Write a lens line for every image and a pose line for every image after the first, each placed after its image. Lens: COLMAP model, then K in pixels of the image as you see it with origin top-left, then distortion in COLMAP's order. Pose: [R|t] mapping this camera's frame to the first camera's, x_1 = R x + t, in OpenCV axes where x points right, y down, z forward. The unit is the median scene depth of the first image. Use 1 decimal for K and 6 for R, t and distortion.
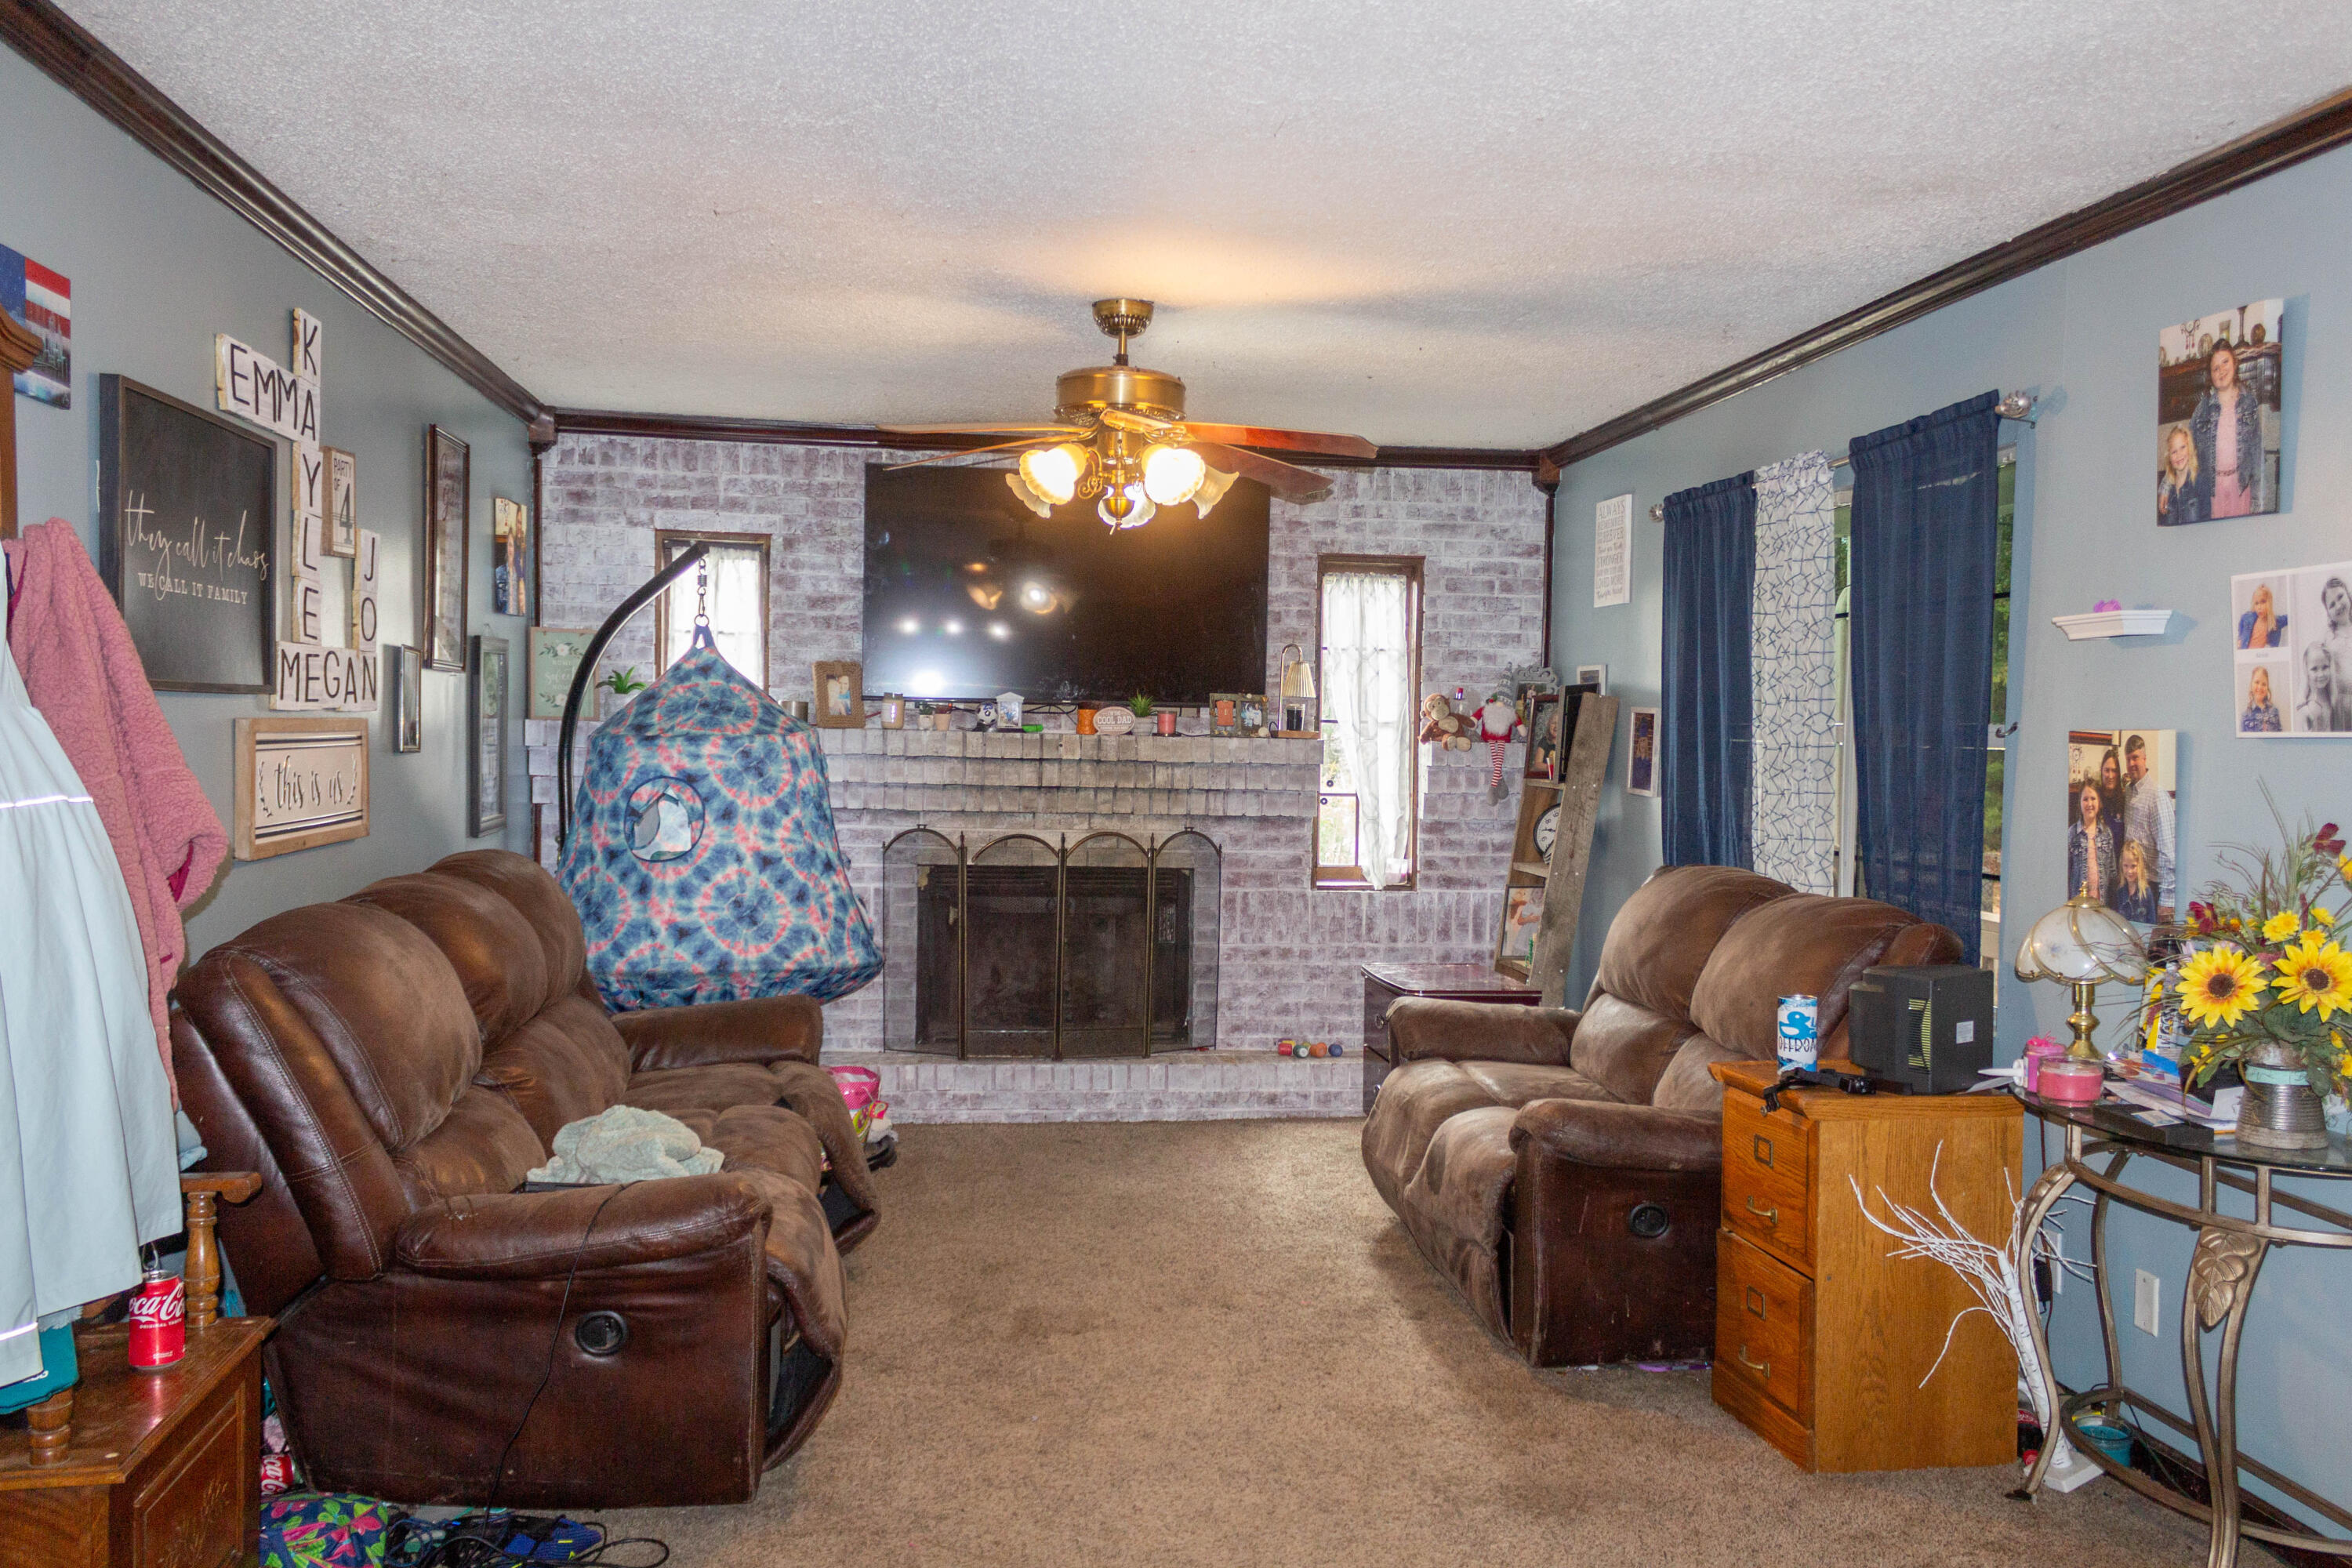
lens RADIAL K [[1898.8, 0, 1183.0], [0, 1898.8, 795.1], [0, 0, 1]] dist [0.056127, -0.105645]
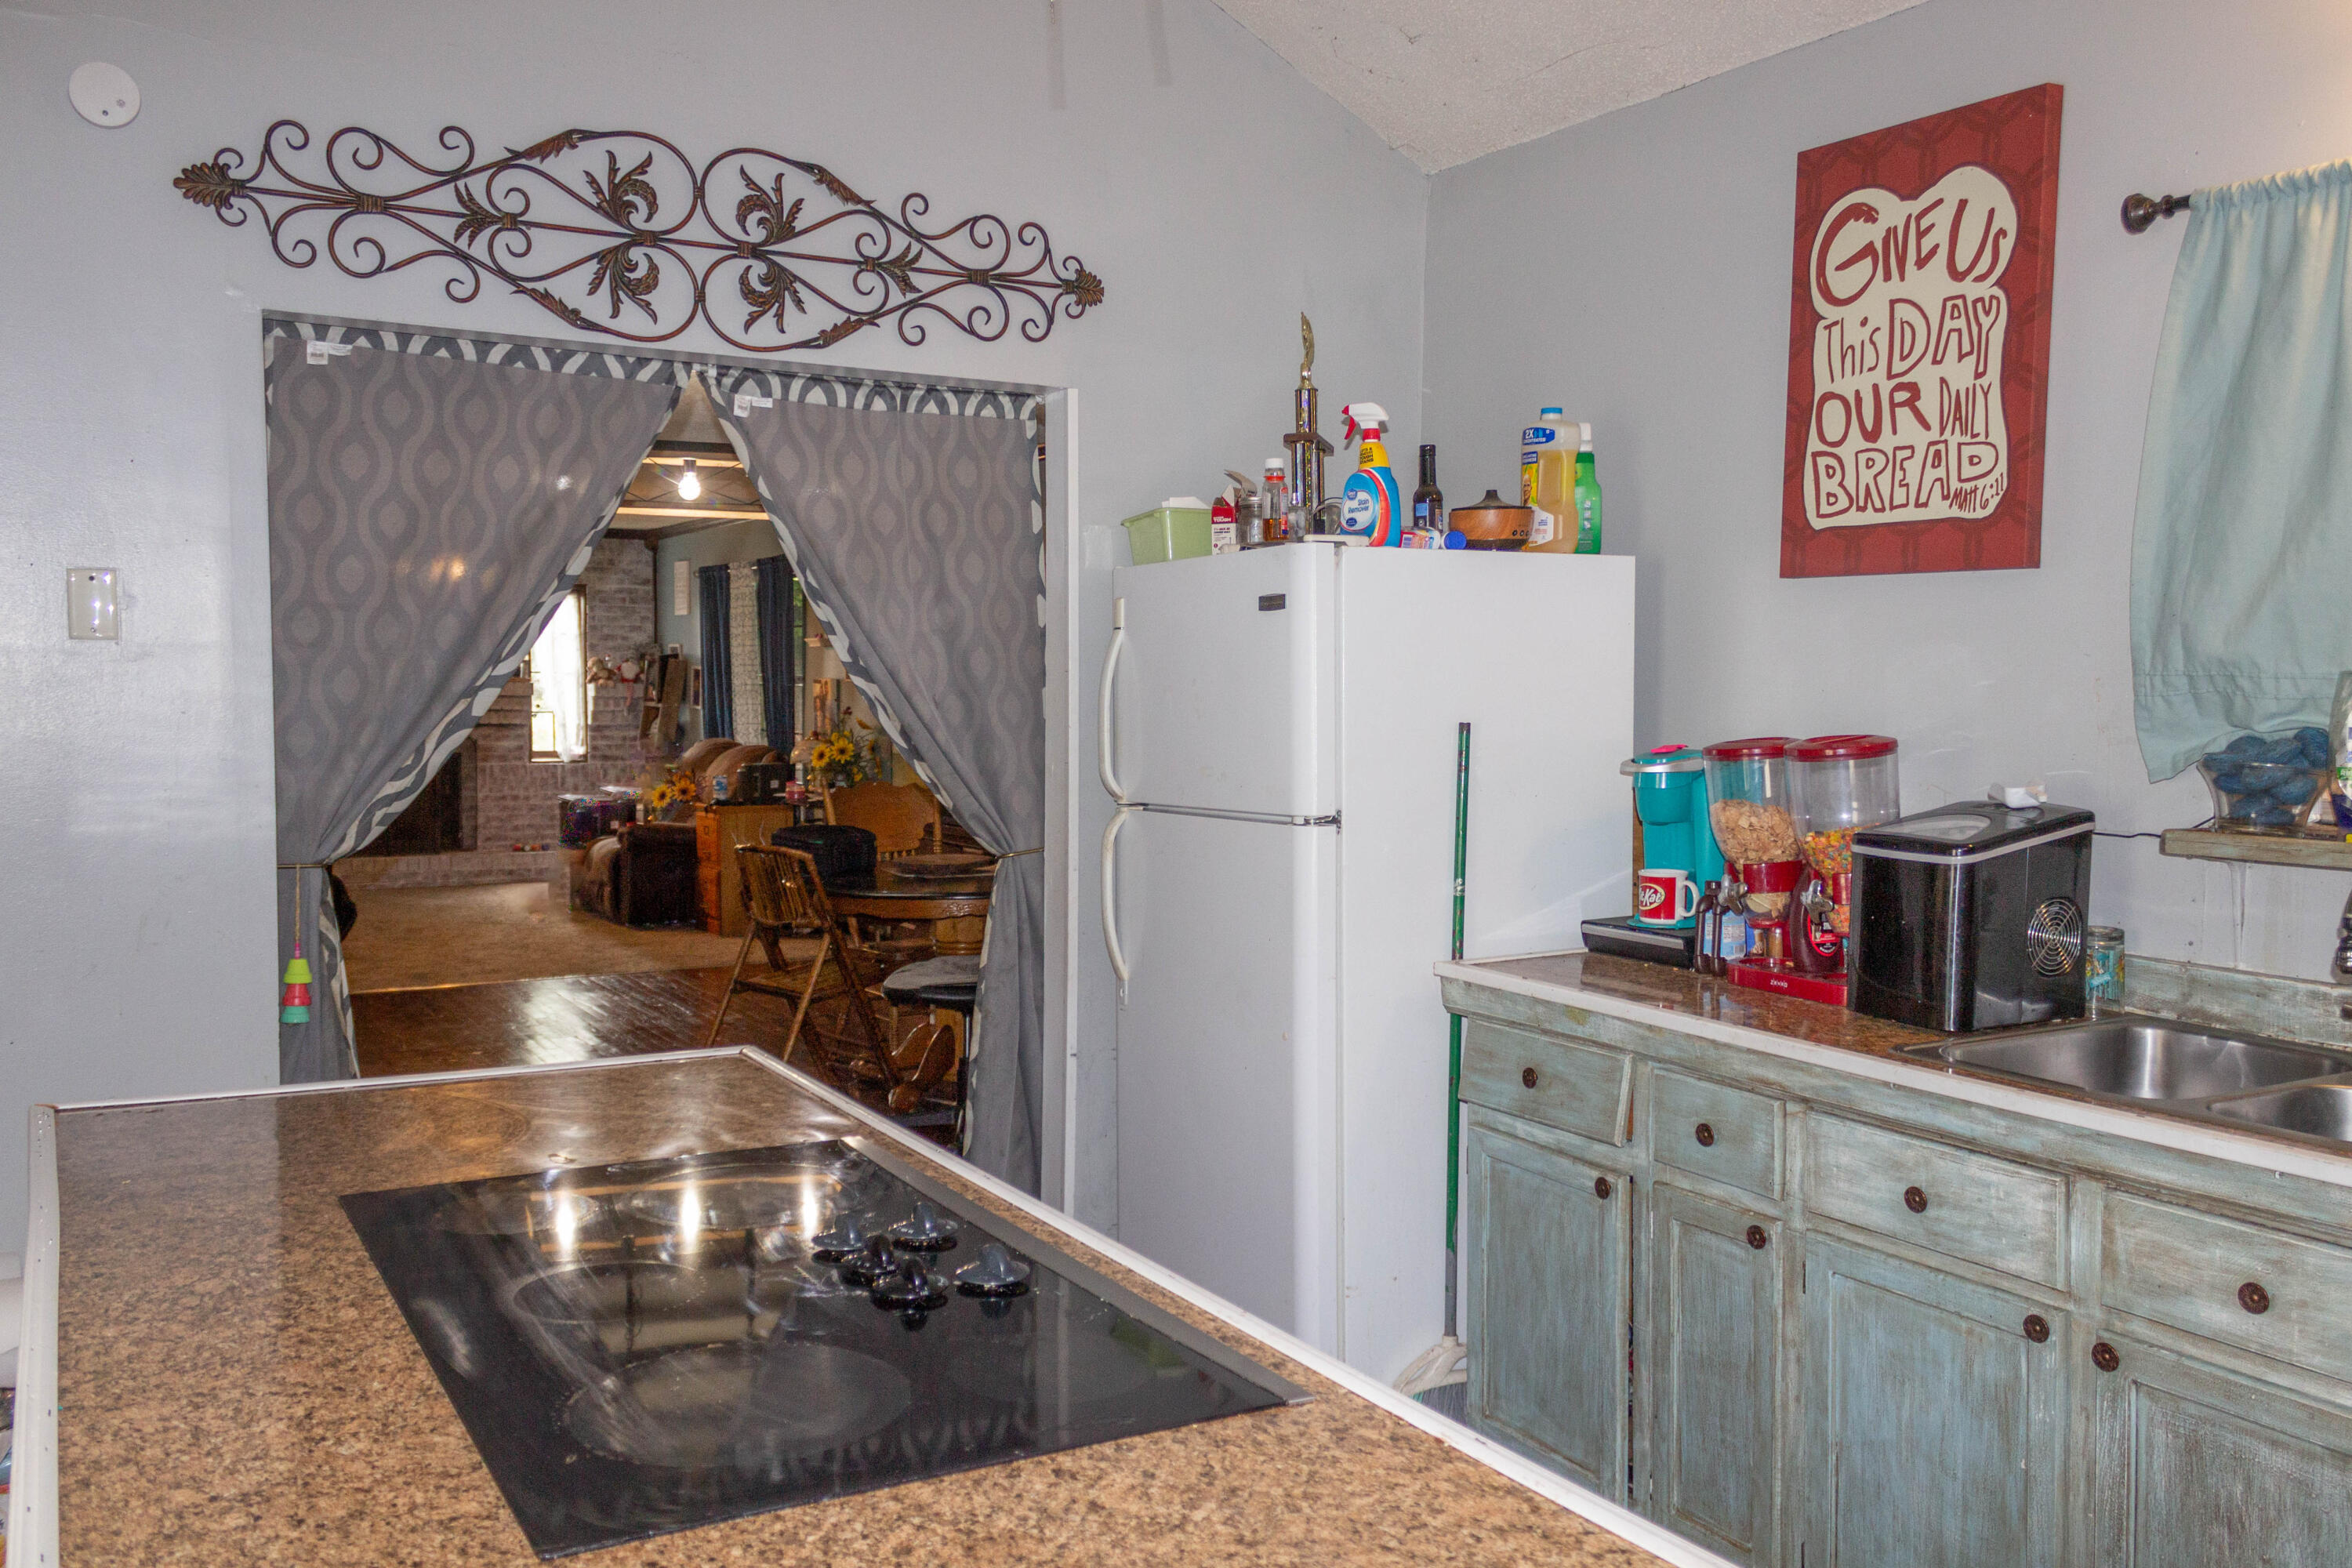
lens RADIAL K [[1898.8, 0, 1183.0], [0, 1898.8, 795.1], [0, 0, 1]] dist [0.056127, -0.105645]
pose [[0.918702, -0.032860, 0.393582, -0.081147], [0.019333, 0.999080, 0.038286, 0.022028], [-0.394478, -0.027564, 0.918492, -0.974939]]
